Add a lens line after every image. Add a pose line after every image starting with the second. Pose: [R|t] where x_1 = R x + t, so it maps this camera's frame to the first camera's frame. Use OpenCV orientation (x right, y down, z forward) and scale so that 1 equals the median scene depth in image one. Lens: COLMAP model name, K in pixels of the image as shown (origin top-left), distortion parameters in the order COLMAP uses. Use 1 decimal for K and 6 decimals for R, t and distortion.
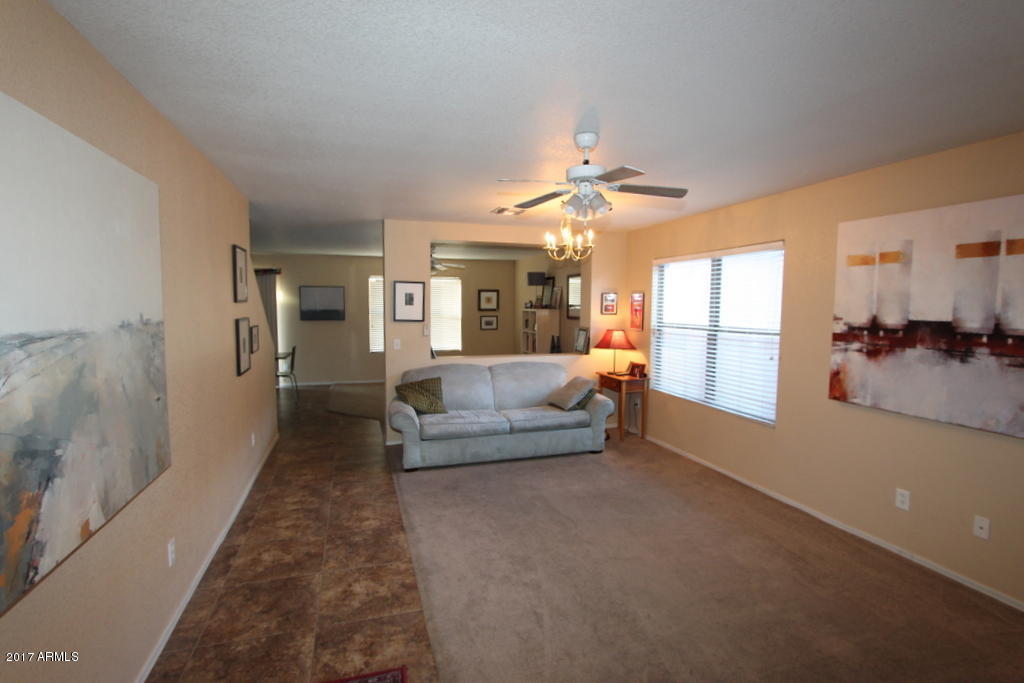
lens RADIAL K [[472.2, 0, 505.5], [0, 472.2, 345.8], [0, 0, 1]] dist [-0.008382, 0.000061]
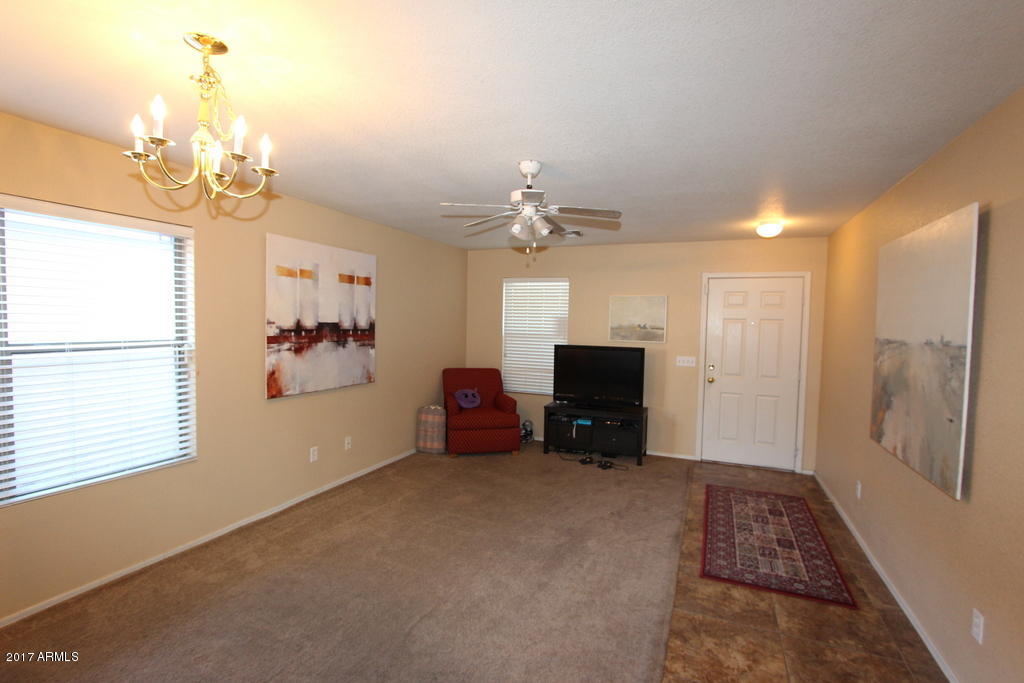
lens RADIAL K [[472.2, 0, 512.1], [0, 472.2, 344.4], [0, 0, 1]] dist [-0.008382, 0.000061]
pose [[-0.754996, -0.057795, 0.653177, -0.480273], [0.029099, 0.992174, 0.121425, -0.143423], [-0.655083, 0.110682, -0.747406, 1.683549]]
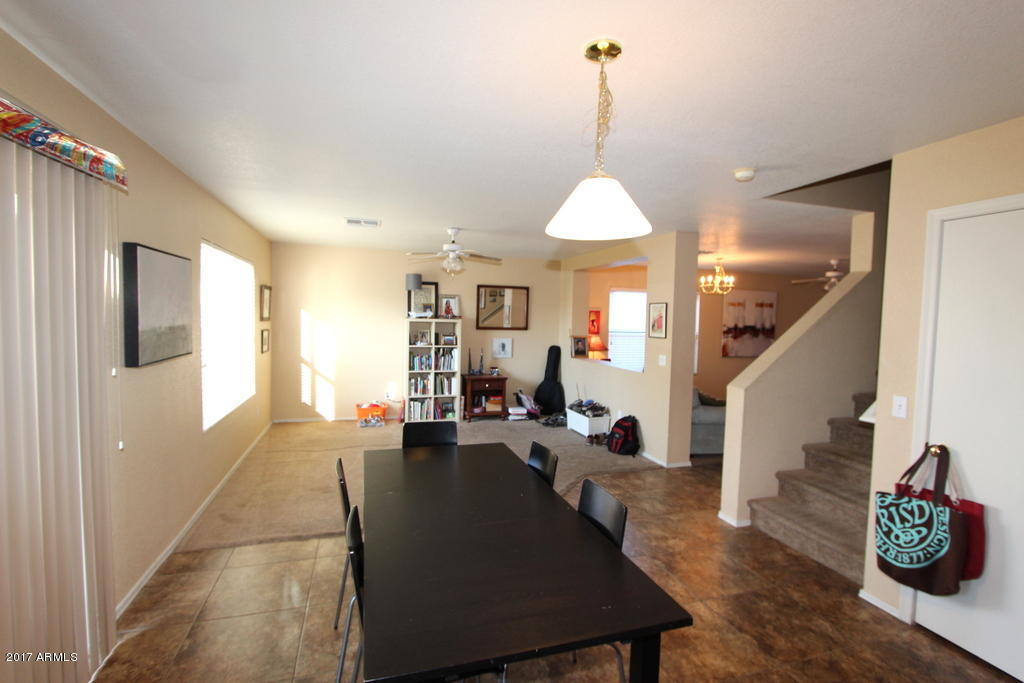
lens RADIAL K [[472.2, 0, 514.2], [0, 472.2, 339.4], [0, 0, 1]] dist [-0.008382, 0.000061]
pose [[-0.009322, -0.055016, 0.998442, -2.209406], [0.066114, 0.996267, 0.055514, -0.236543], [-0.997769, 0.066528, -0.005650, 2.542252]]
